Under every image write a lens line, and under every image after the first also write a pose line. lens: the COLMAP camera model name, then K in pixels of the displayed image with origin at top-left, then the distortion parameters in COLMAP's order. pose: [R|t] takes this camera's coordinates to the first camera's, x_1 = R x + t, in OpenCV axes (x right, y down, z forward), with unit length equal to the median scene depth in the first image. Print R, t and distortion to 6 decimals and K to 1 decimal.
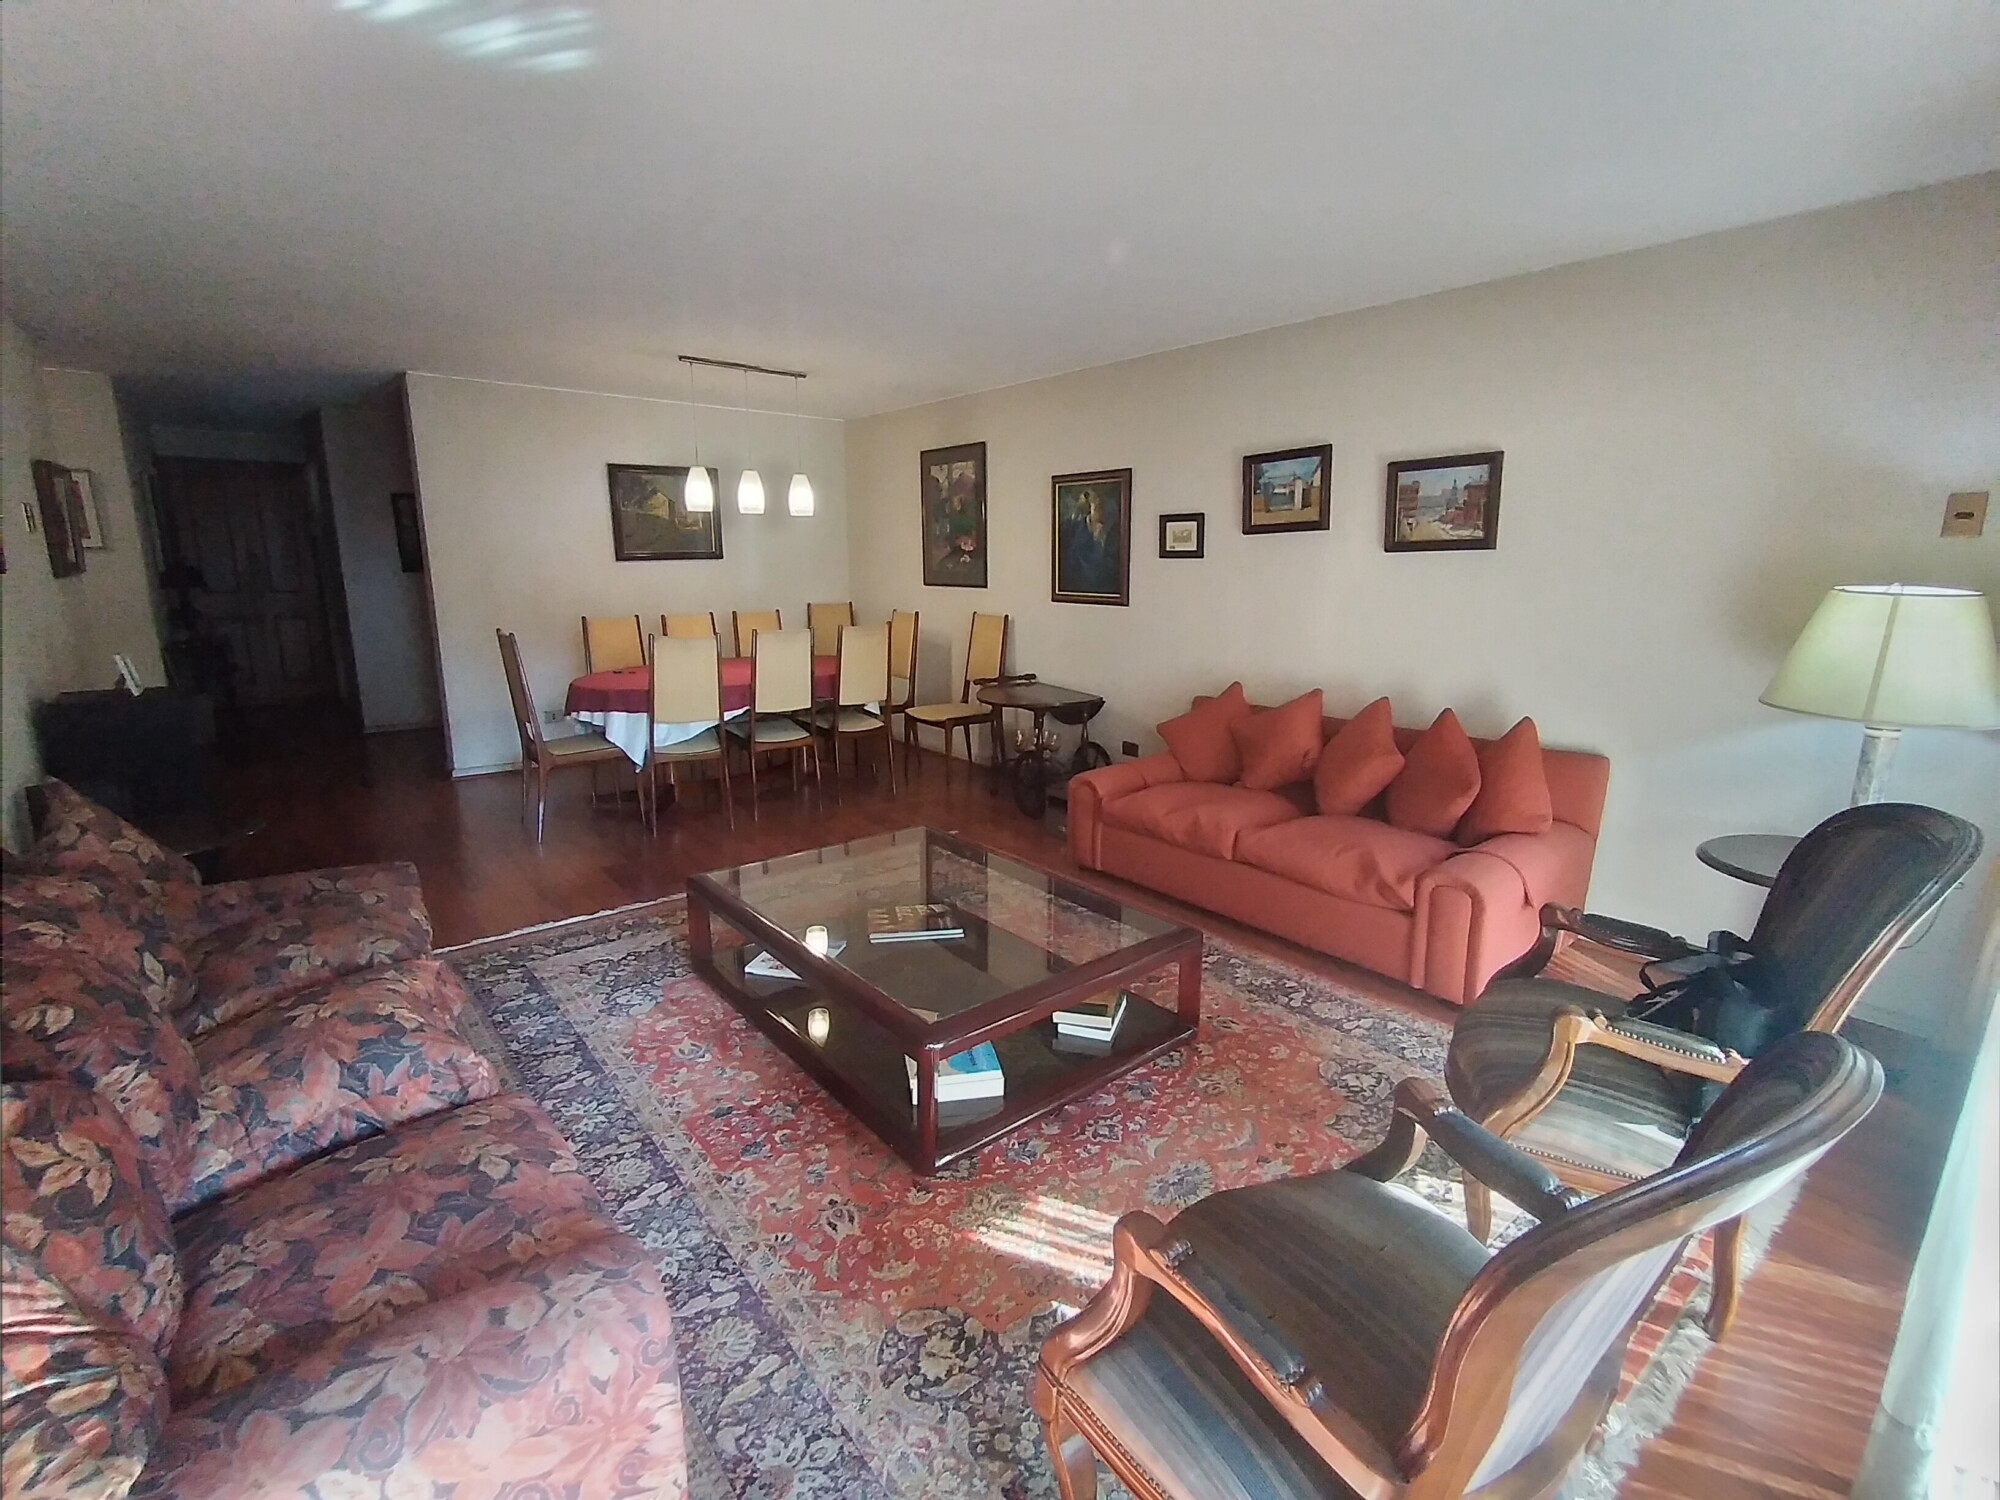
lens RADIAL K [[915.9, 0, 999.4], [0, 915.9, 752.7], [0, 0, 1]] dist [-0.000337, 0.001527]
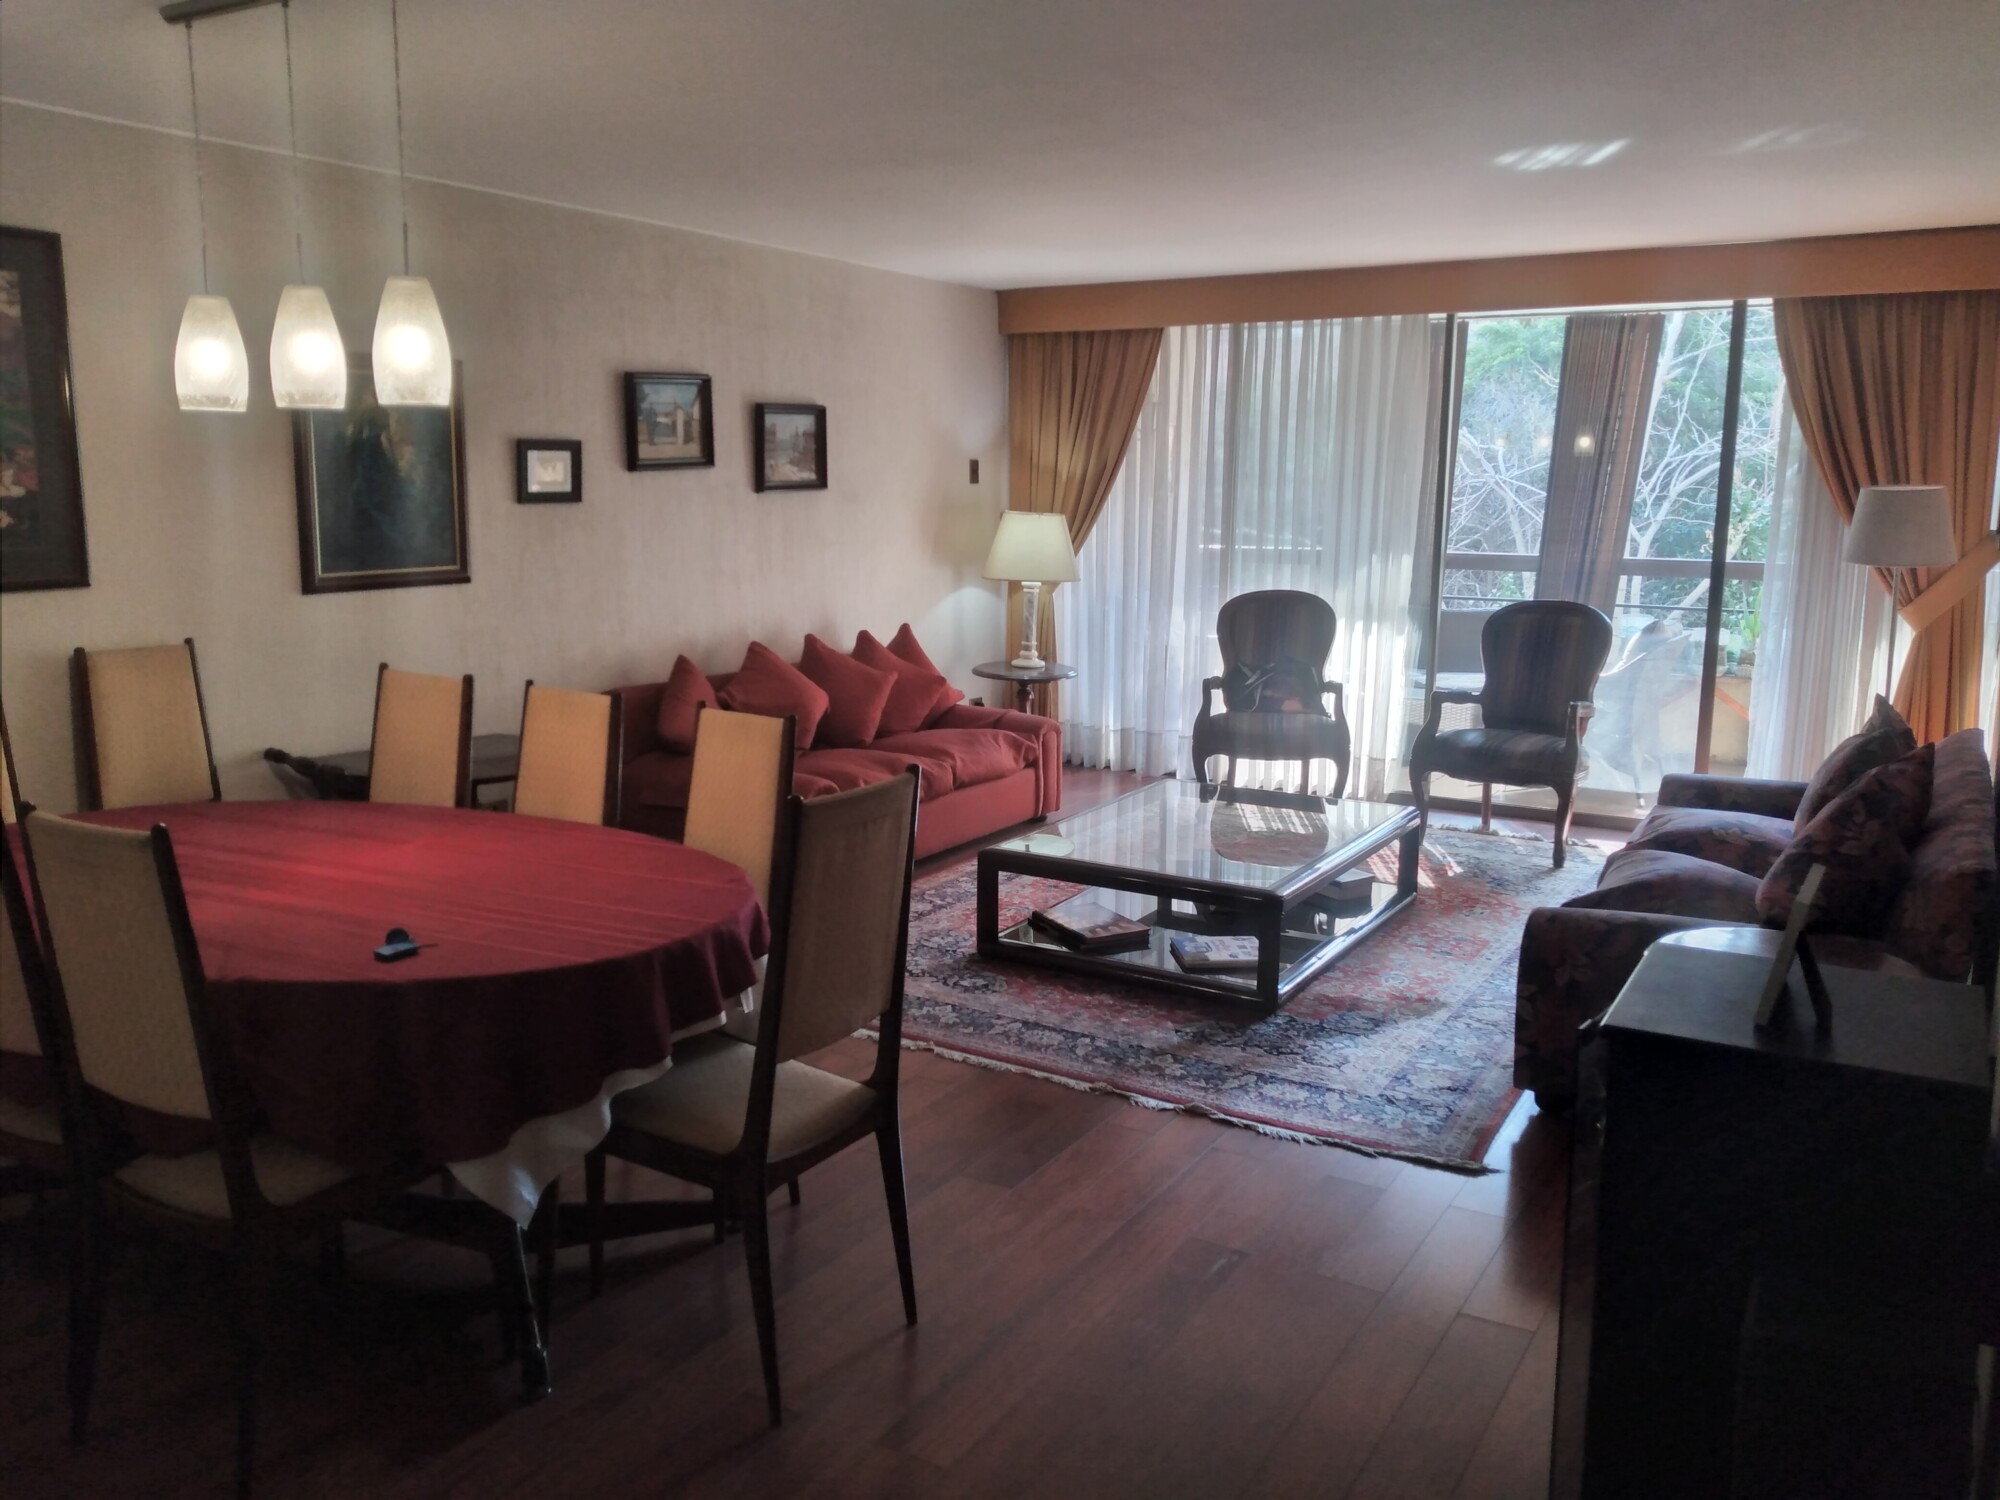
lens RADIAL K [[1554.2, 0, 1011.0], [0, 1554.2, 743.7], [0, 0, 1]] dist [0.004854, -0.028972]
pose [[-0.336704, -0.169704, 0.926192, -1.181560], [0.188175, 0.951656, 0.242778, -0.296536], [-0.922616, 0.256031, -0.288492, 1.218940]]
